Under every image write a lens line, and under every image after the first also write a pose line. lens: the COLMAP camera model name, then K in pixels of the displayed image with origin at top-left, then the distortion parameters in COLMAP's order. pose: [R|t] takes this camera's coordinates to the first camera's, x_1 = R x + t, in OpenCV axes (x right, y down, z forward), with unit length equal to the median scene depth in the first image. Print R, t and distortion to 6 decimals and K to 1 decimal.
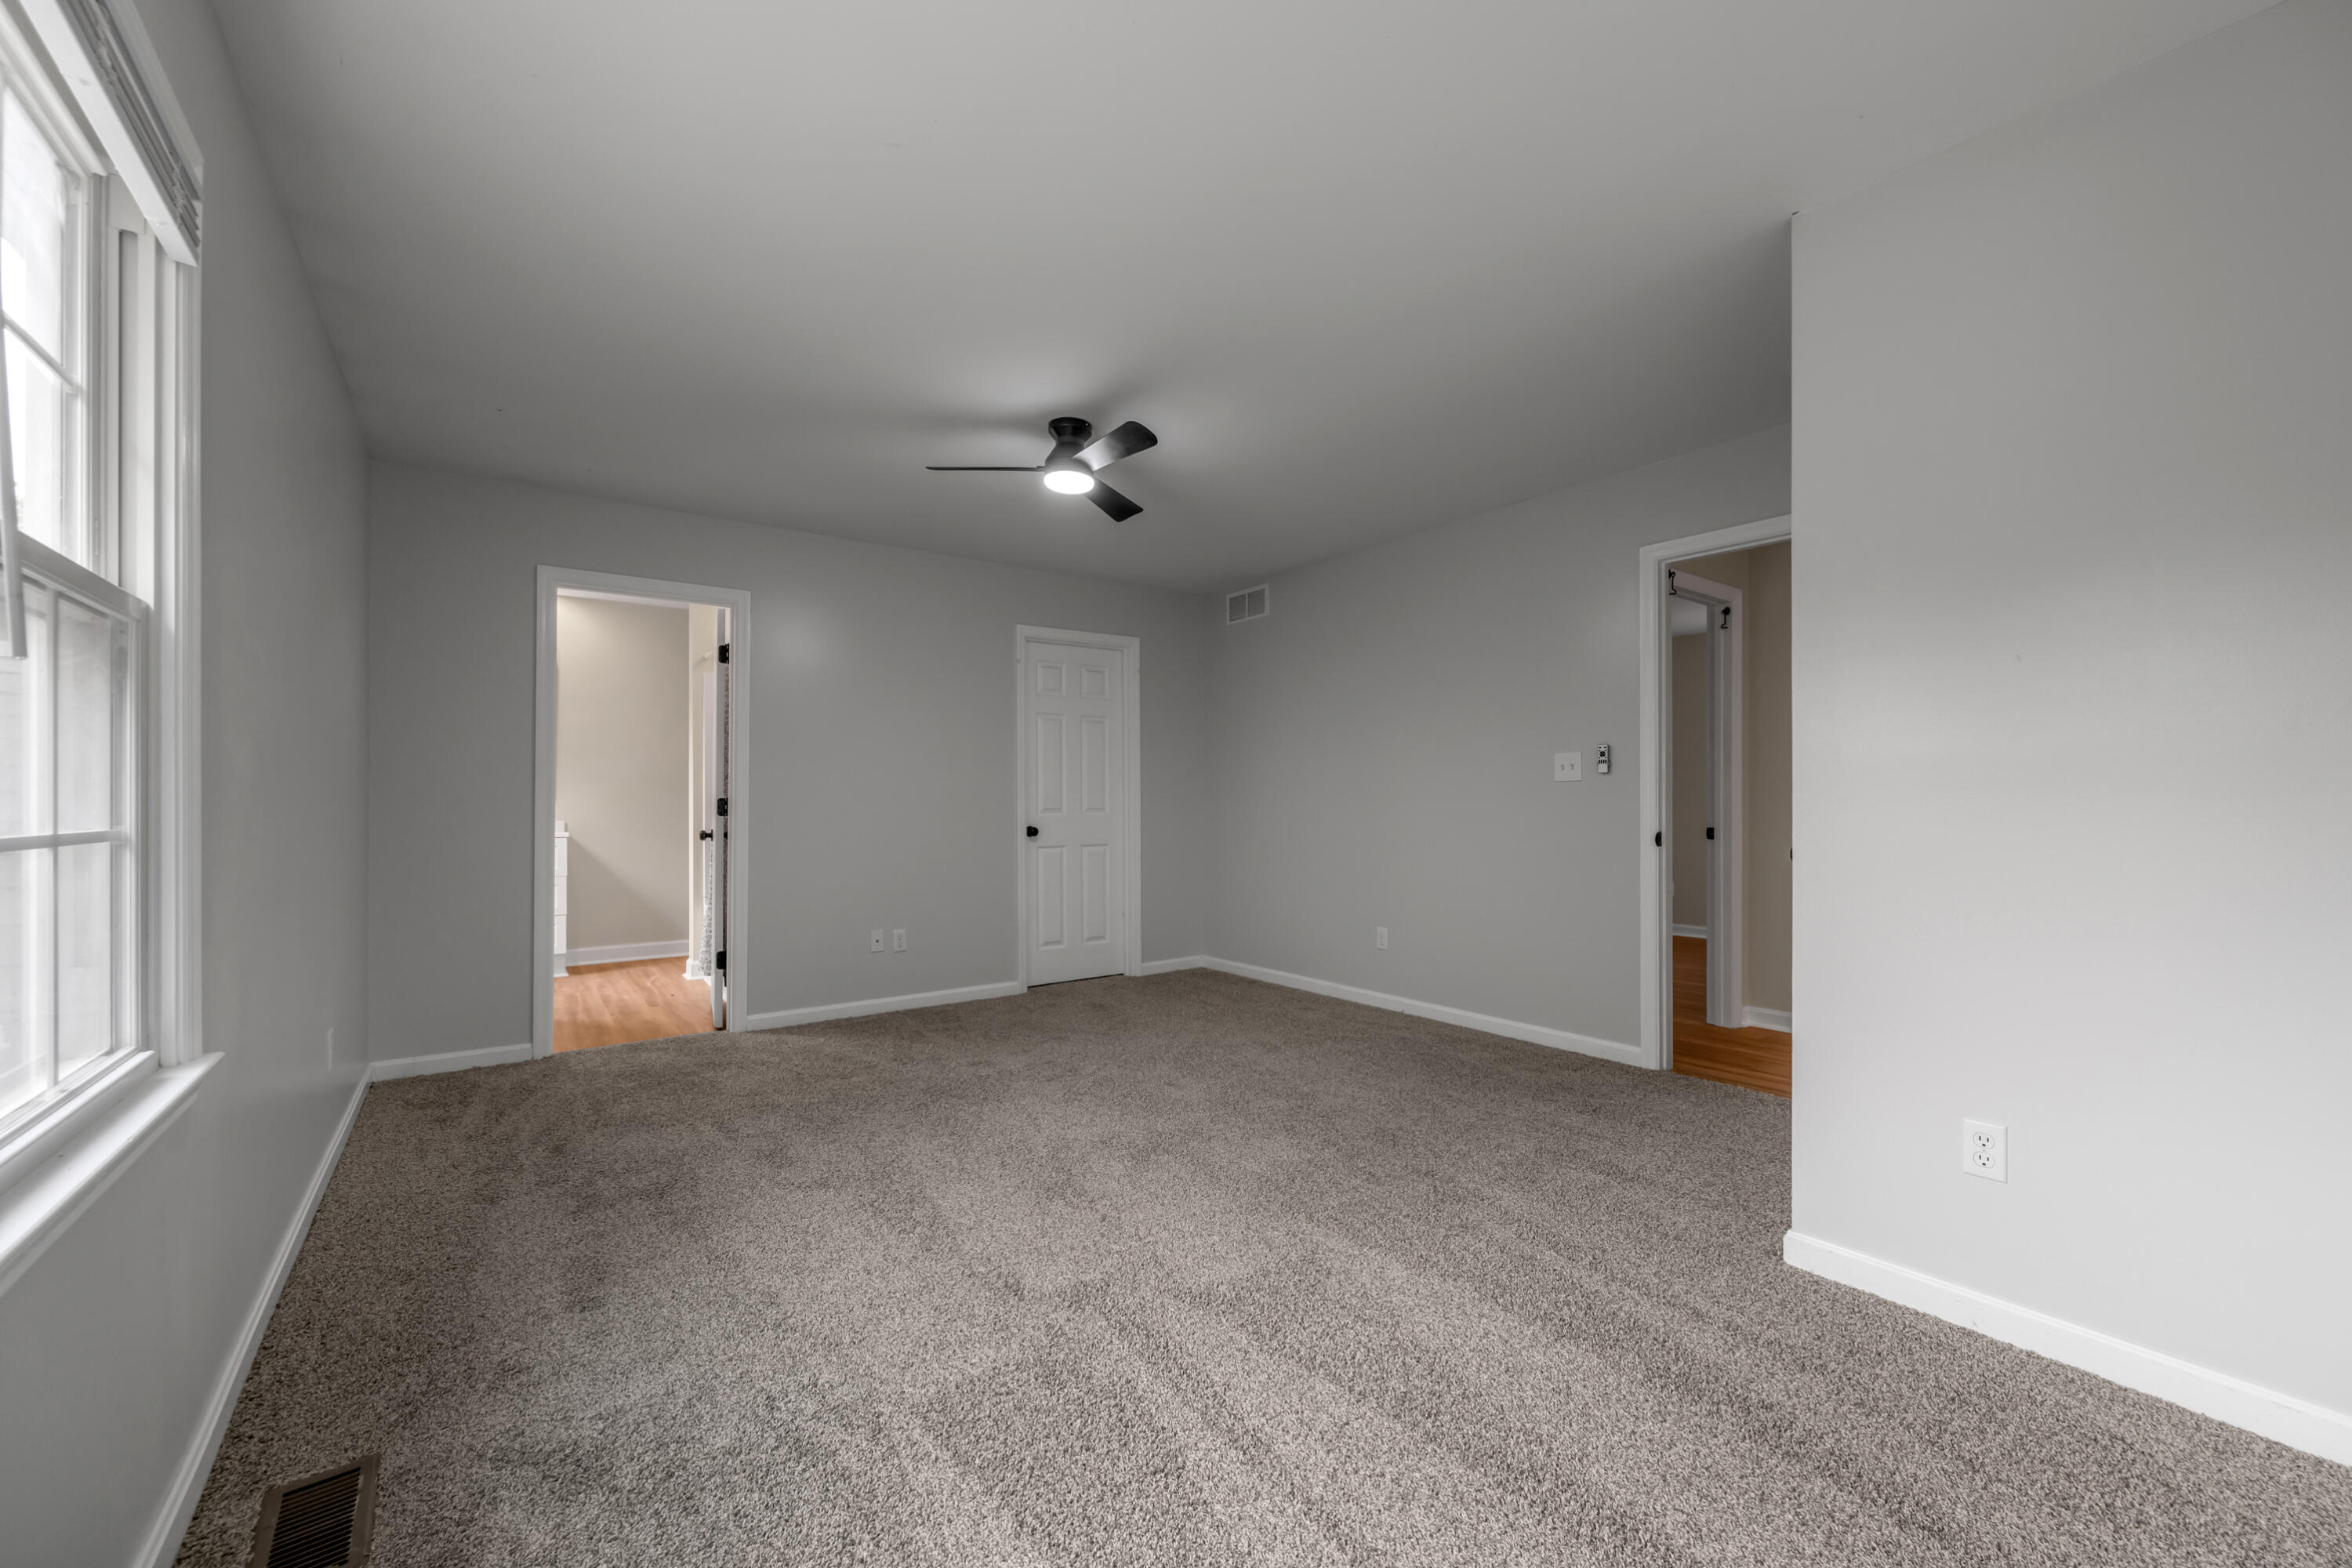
lens RADIAL K [[918.6, 0, 1188.9], [0, 918.6, 788.1], [0, 0, 1]] dist [-0.011587, -0.001082]
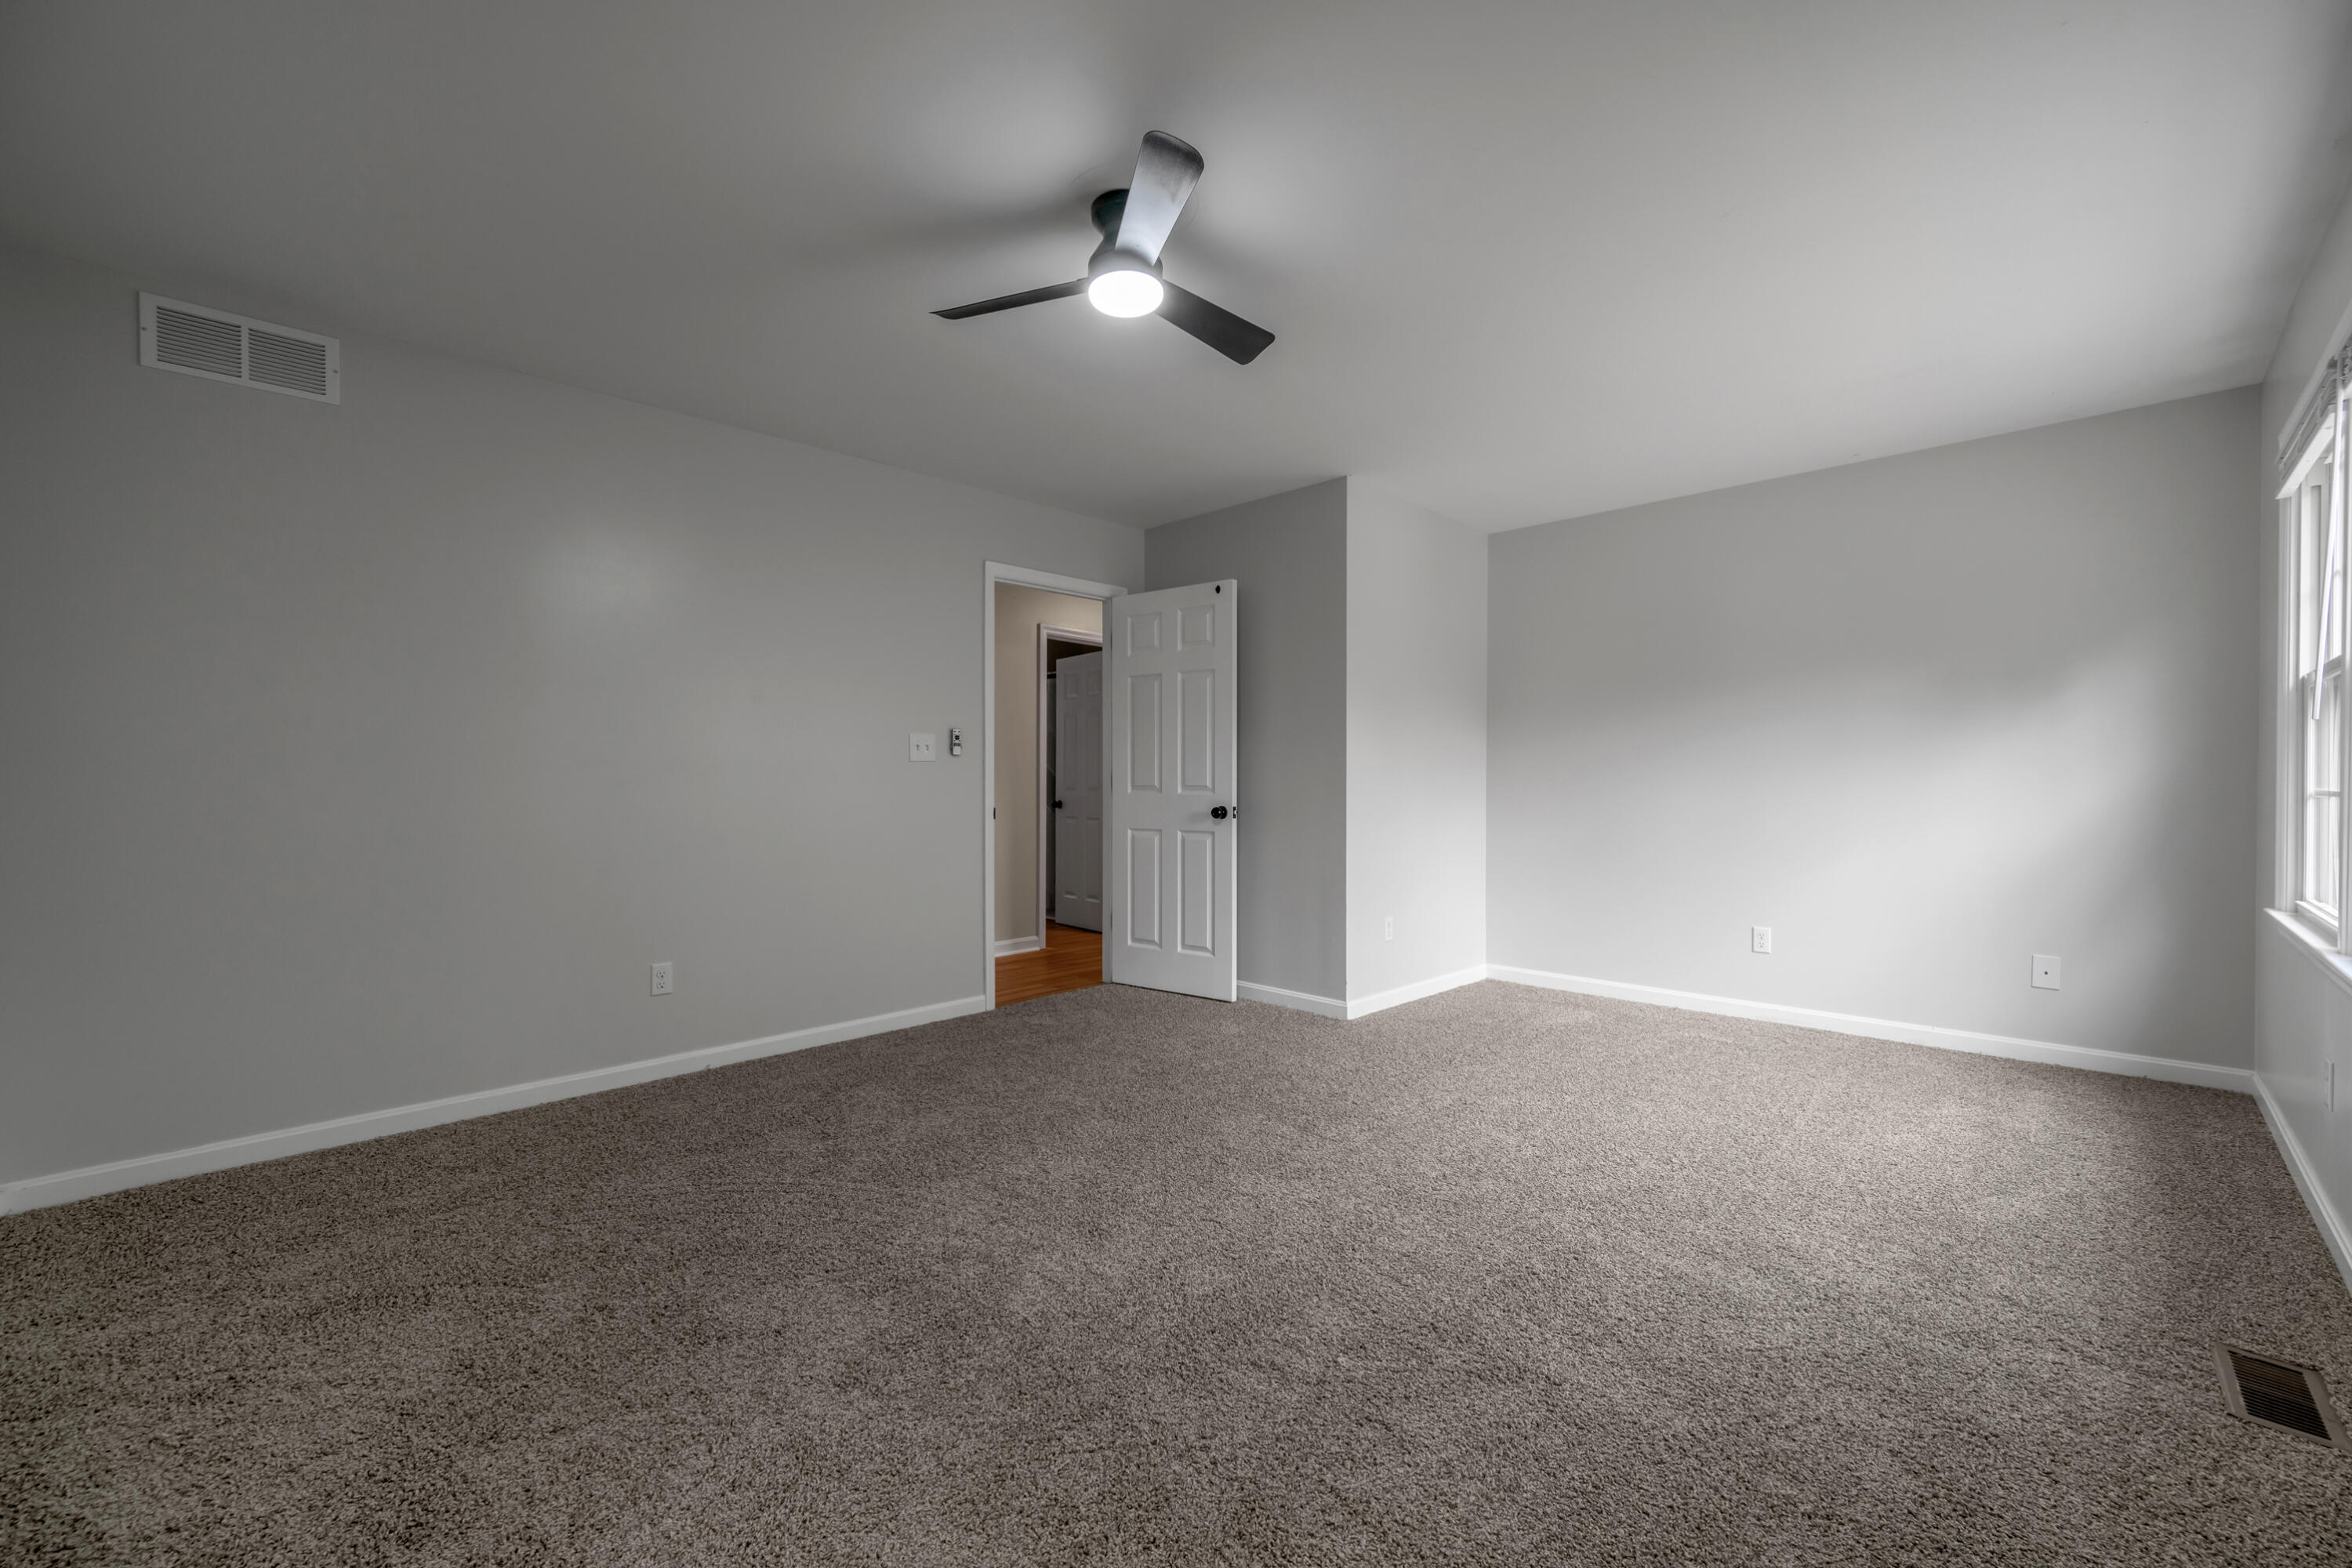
lens RADIAL K [[918.6, 0, 1164.0], [0, 918.6, 783.5], [0, 0, 1]] dist [-0.011587, -0.001082]
pose [[-0.128880, 0.005874, 0.991643, -0.631651], [-0.008374, 0.999940, -0.007012, 0.022127], [-0.991625, -0.009208, -0.128823, 0.858156]]
